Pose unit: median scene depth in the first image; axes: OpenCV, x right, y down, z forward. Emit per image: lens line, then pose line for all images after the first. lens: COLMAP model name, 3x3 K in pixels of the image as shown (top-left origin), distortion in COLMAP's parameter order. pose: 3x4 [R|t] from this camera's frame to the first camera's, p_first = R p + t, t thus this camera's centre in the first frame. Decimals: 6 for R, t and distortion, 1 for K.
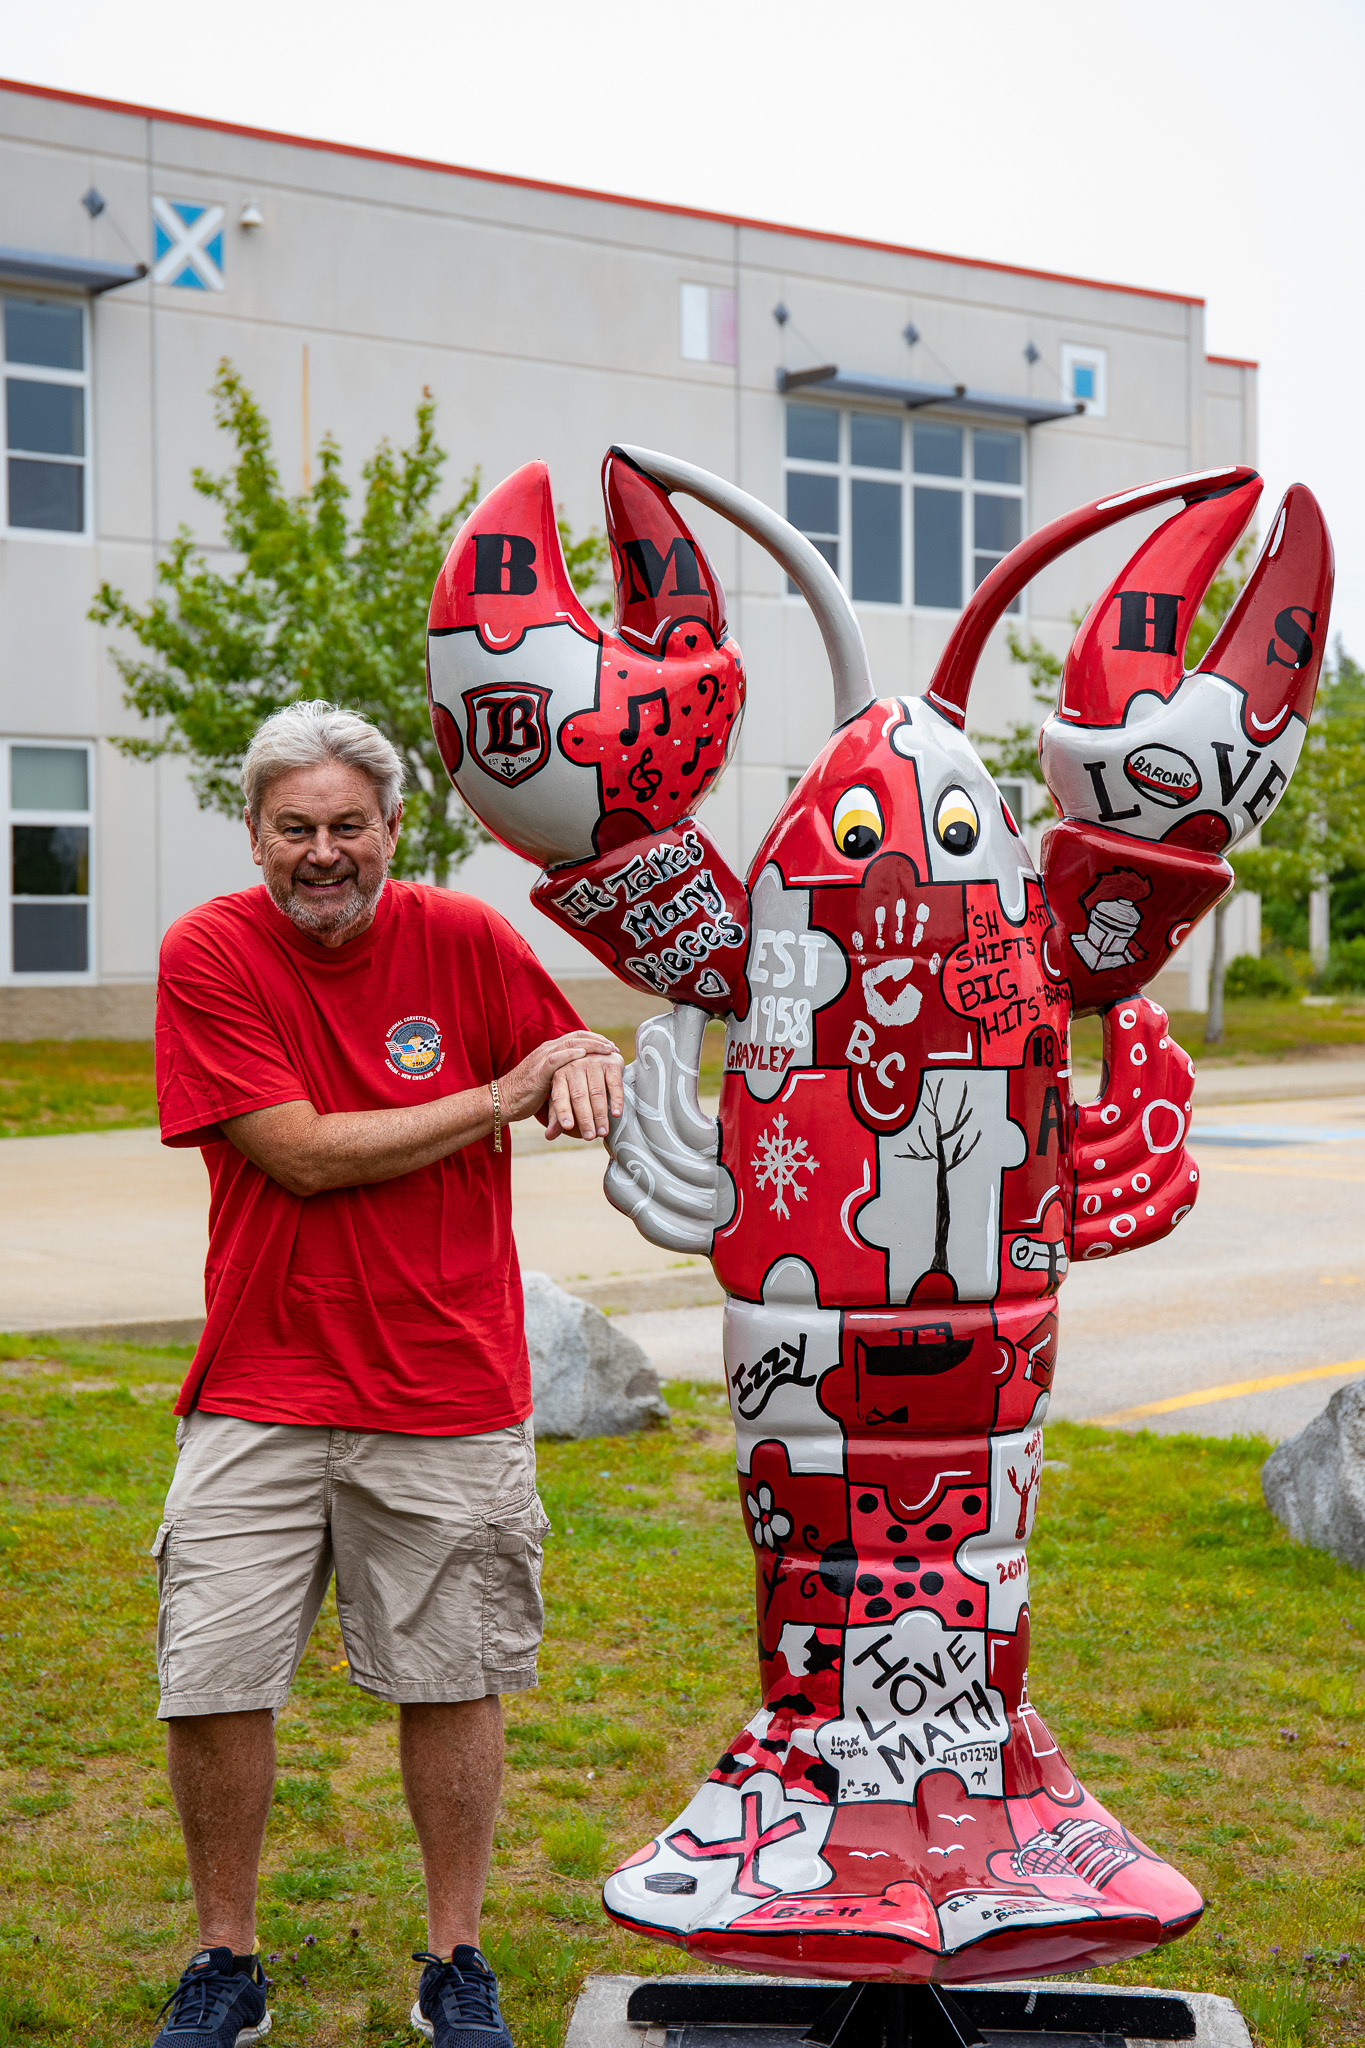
lens RADIAL K [[3513.9, 0, 745.2], [0, 3513.9, 973.8], [0, 0, 1]] dist [0.068983, 0.228401]
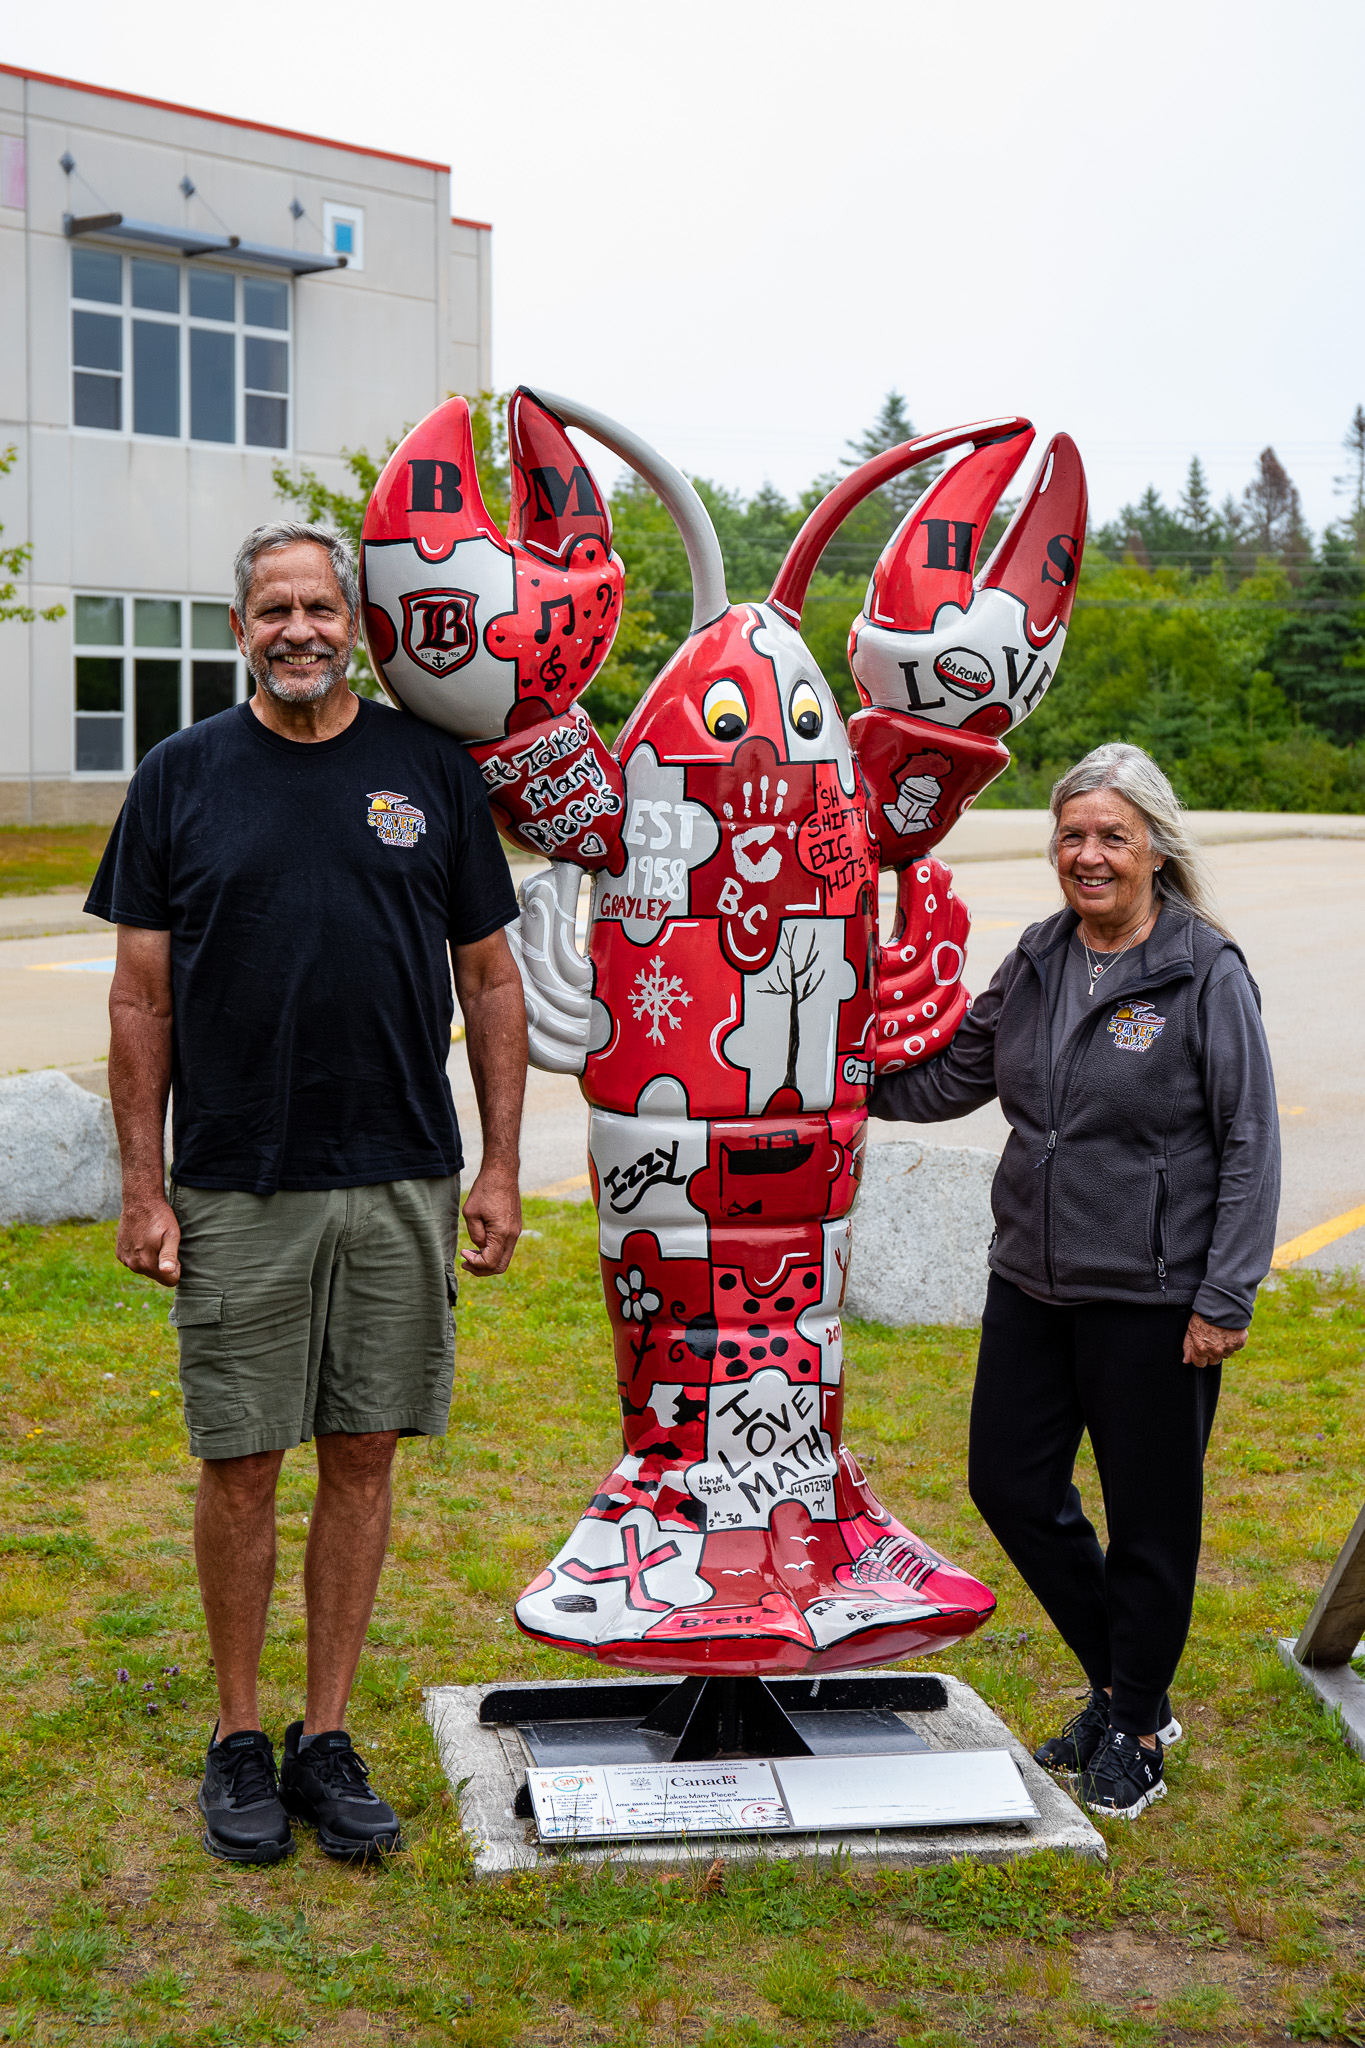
lens RADIAL K [[3220.0, 0, 686.8], [0, 3220.0, 849.0], [0, 0, 1]] dist [0.017510, 0.158737]
pose [[0.977291, 0.001497, 0.211894, -0.208967], [-0.006277, 0.999741, 0.021887, -0.019864], [-0.211807, -0.022720, 0.977047, -0.060099]]
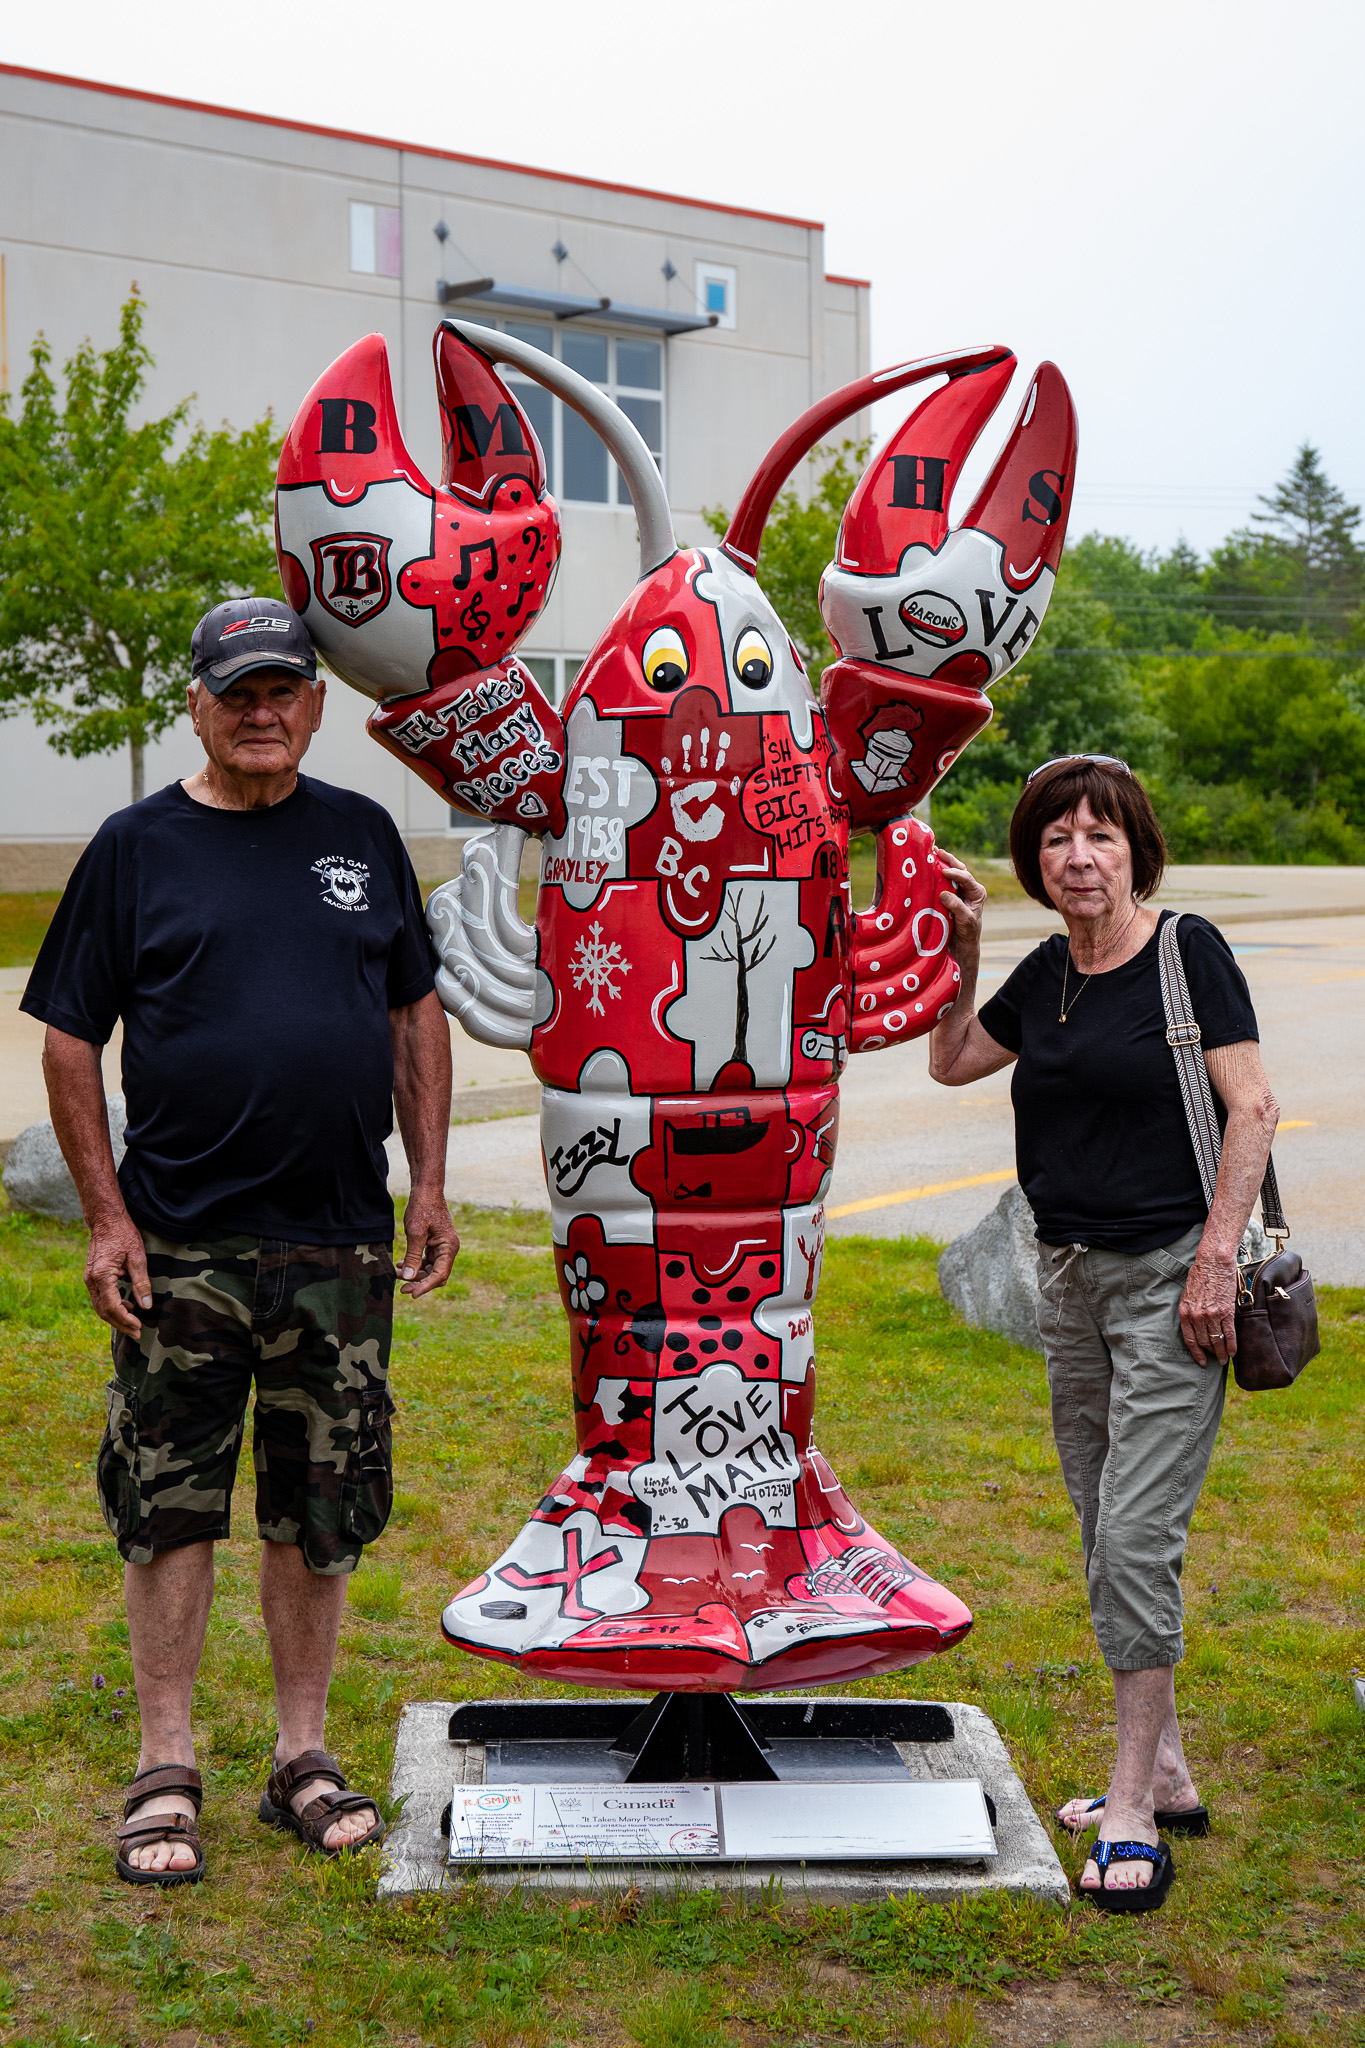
lens RADIAL K [[3218.2, 0, 659.1], [0, 3218.2, 837.9], [0, 0, 1]] dist [0.024232, 0.127961]
pose [[0.996775, -0.003260, 0.080187, -0.051493], [0.003262, 0.999995, 0.000110, 0.013258], [-0.080186, 0.000152, 0.996780, -0.018293]]
